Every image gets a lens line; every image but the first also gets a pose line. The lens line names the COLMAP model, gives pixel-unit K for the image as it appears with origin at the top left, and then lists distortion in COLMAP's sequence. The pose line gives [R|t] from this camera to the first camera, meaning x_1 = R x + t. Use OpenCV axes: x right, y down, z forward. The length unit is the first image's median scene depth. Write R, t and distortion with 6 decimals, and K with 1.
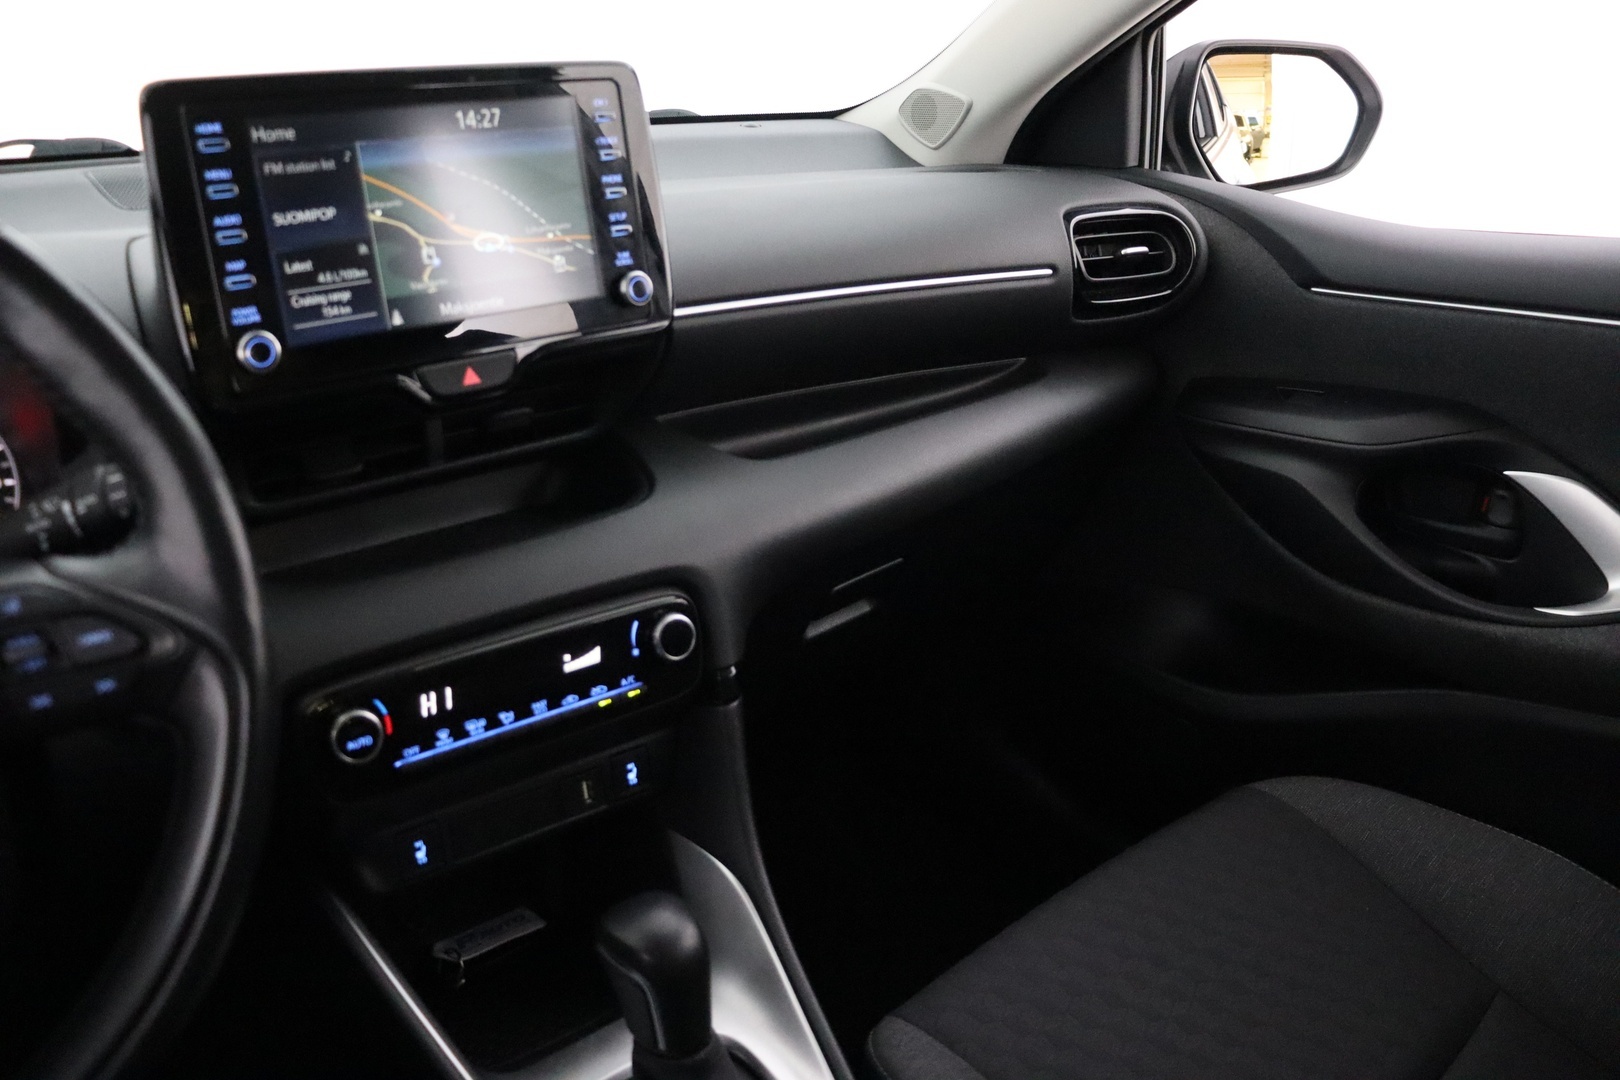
lens RADIAL K [[1333.9, 0, 826.5], [0, 1333.9, 547.6], [0, 0, 1]] dist [-0.147655, 0.116183]
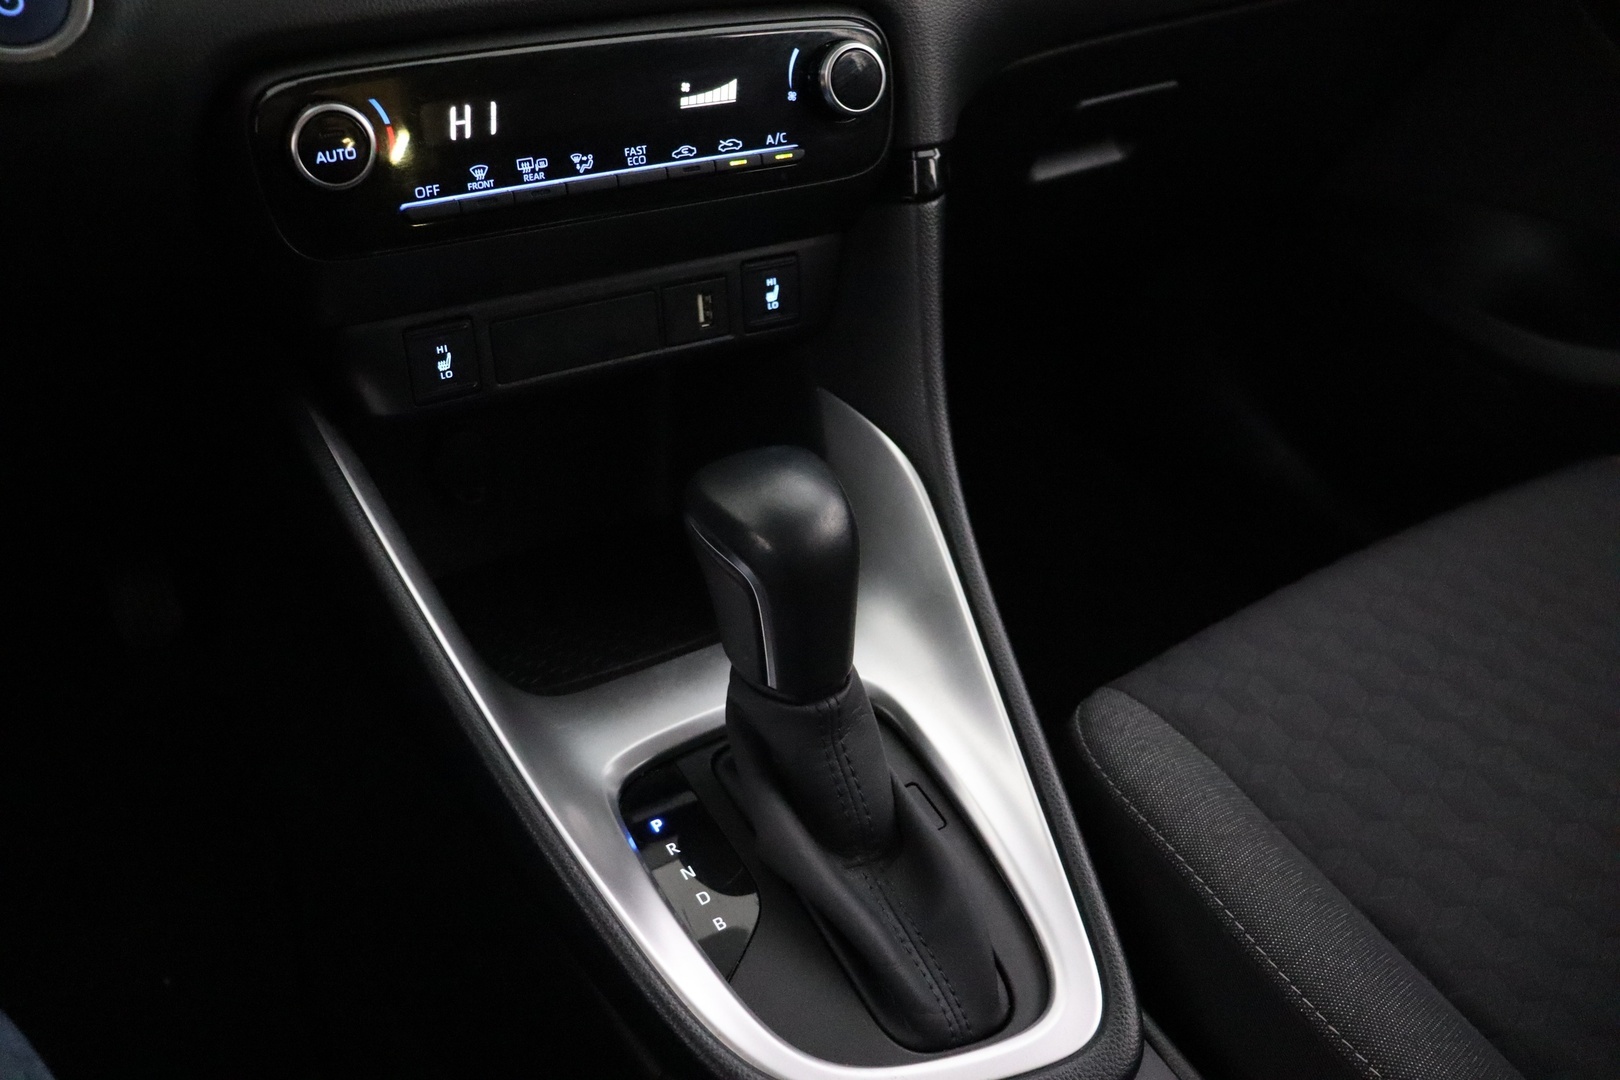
lens RADIAL K [[1333.9, 0, 826.5], [0, 1333.9, 539.2], [0, 0, 1]] dist [-0.147655, 0.116183]
pose [[0.986858, 0.114410, -0.114115, -0.029774], [-0.086422, 0.970396, 0.225527, 0.147006], [0.136539, -0.212701, 0.967531, 0.345284]]
